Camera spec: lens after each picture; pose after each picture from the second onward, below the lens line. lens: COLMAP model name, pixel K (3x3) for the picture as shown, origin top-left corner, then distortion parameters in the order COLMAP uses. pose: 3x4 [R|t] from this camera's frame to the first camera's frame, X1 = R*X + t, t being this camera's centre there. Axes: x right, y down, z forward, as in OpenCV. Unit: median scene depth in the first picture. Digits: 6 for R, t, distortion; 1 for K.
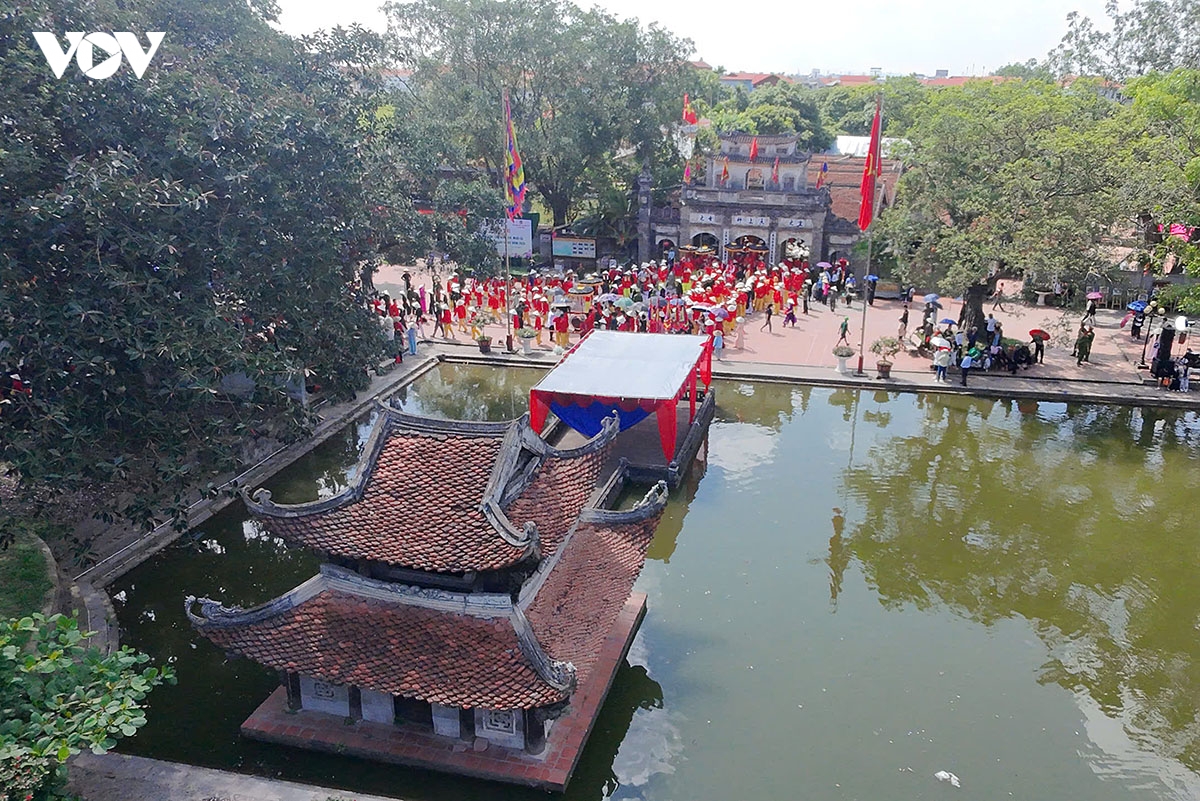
lens RADIAL K [[1021.0, 0, 600.0], [0, 1021.0, 400.5], [0, 0, 1]] dist [0.041705, 0.007049]
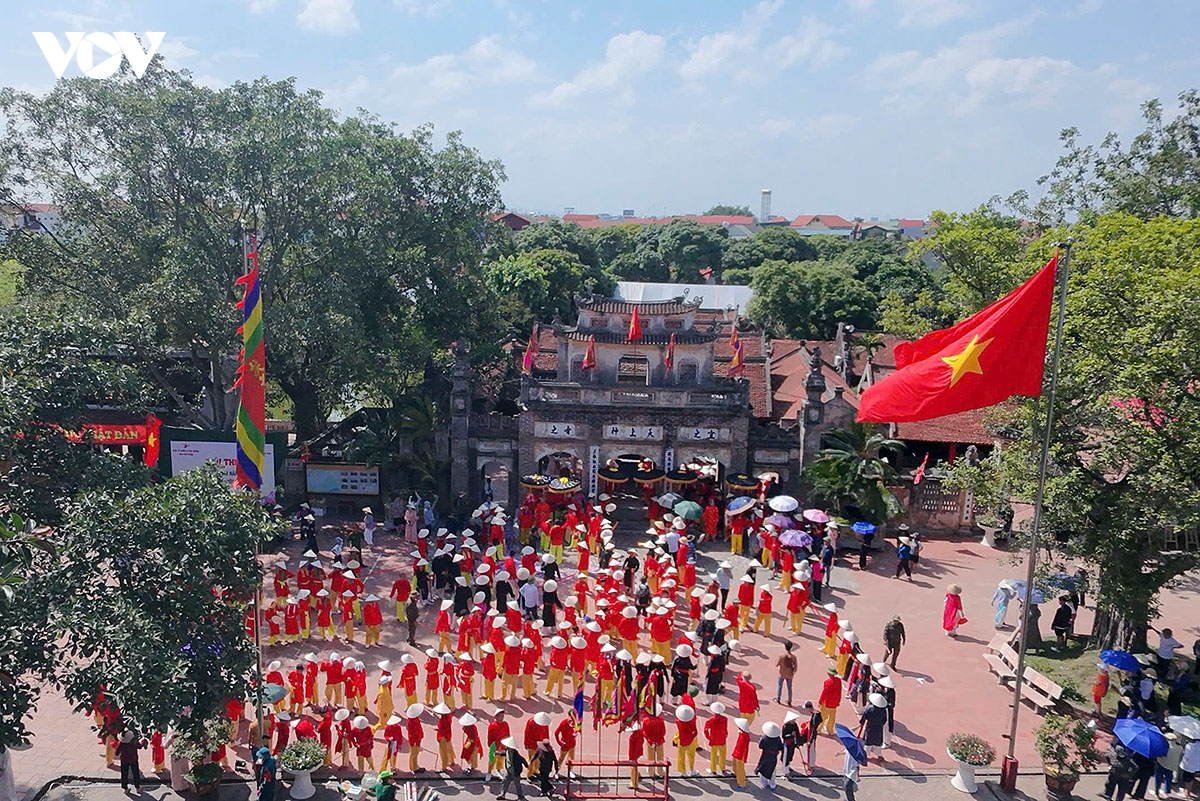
lens RADIAL K [[1196.2, 0, 600.0], [0, 1196.2, 400.5], [0, 0, 1]] dist [-0.003467, 0.015831]
pose [[0.974209, -0.035586, 0.222824, -0.035847], [0.068976, 0.987184, -0.143912, -0.088571], [-0.214847, 0.155570, 0.964178, 0.283903]]
